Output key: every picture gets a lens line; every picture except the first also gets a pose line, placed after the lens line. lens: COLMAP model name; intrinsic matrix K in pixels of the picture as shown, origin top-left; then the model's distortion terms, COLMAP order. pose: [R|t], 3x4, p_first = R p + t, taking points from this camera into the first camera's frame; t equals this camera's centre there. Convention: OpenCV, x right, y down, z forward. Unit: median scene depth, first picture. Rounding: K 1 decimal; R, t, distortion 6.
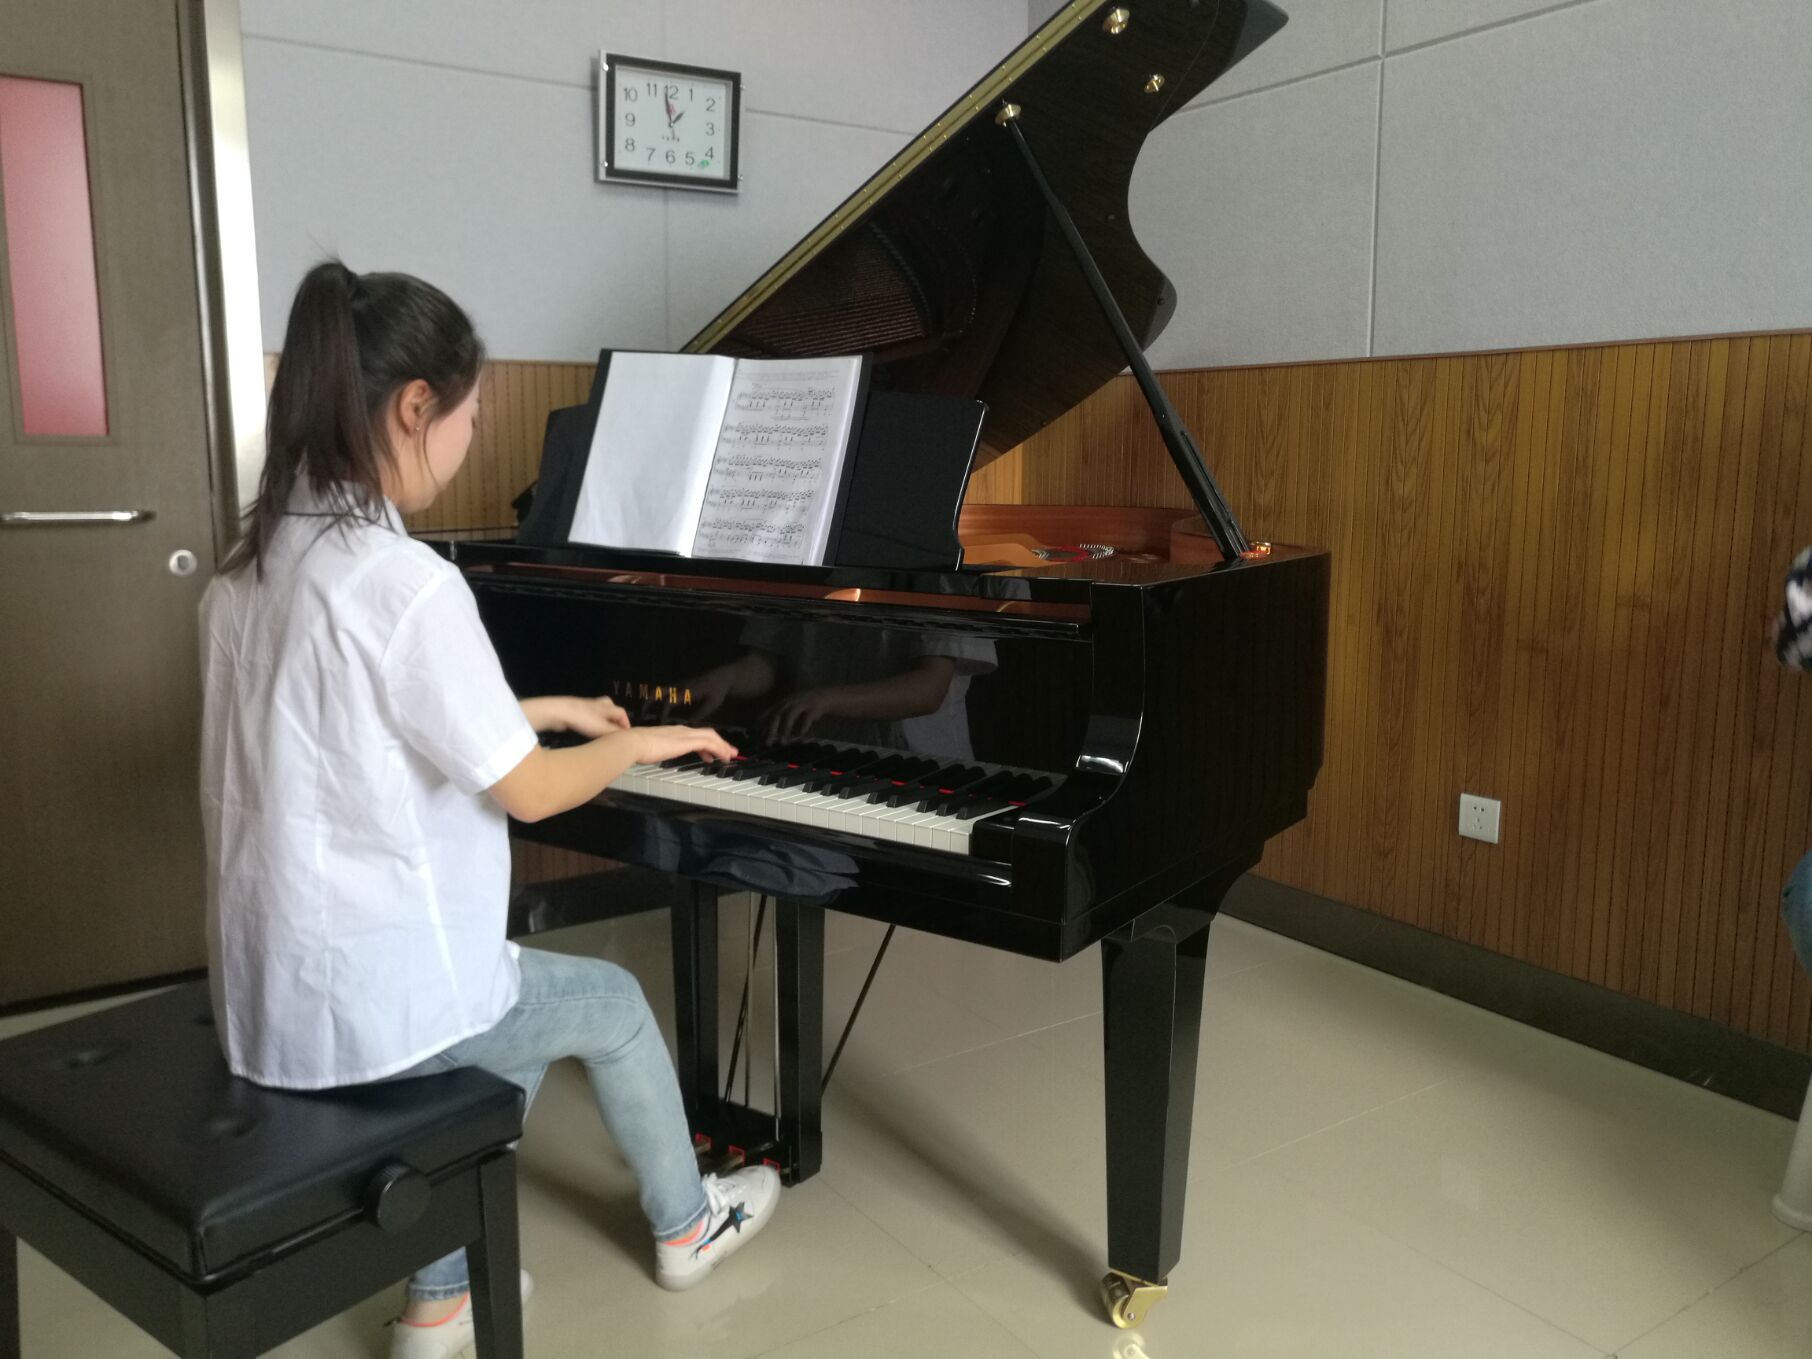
lens RADIAL K [[1507.2, 0, 979.1], [0, 1507.2, 643.9], [0, 0, 1]] dist [-0.040738, 0.043947]
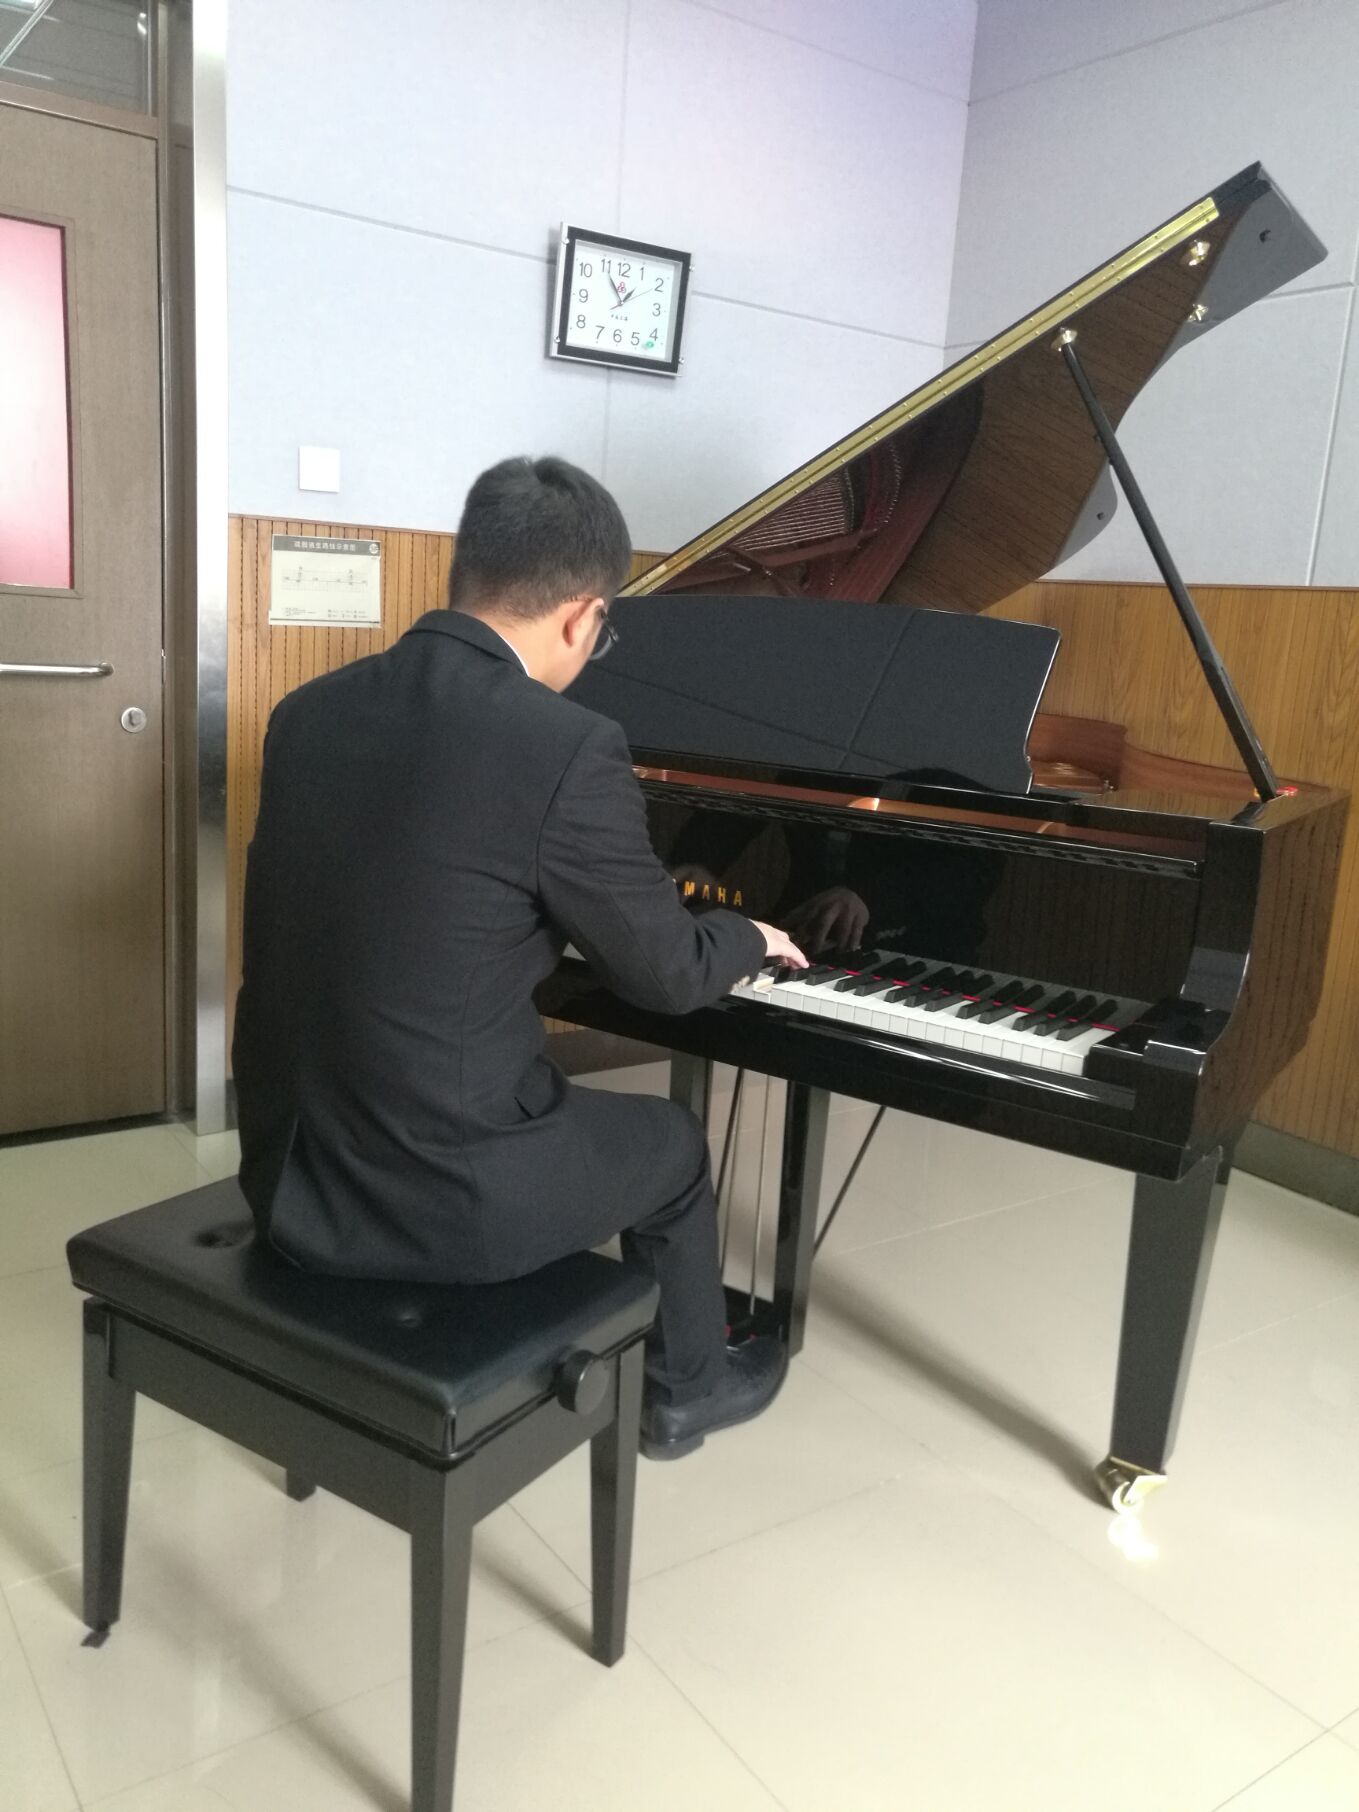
lens RADIAL K [[1499.4, 0, 679.5], [0, 1499.4, 906.0], [0, 0, 1]] dist [0.001288, 0.009743]
pose [[0.998134, 0.058978, 0.015807, -0.163441], [-0.059915, 0.995924, 0.067426, -0.017431], [-0.011766, -0.068247, 0.997599, -0.023030]]
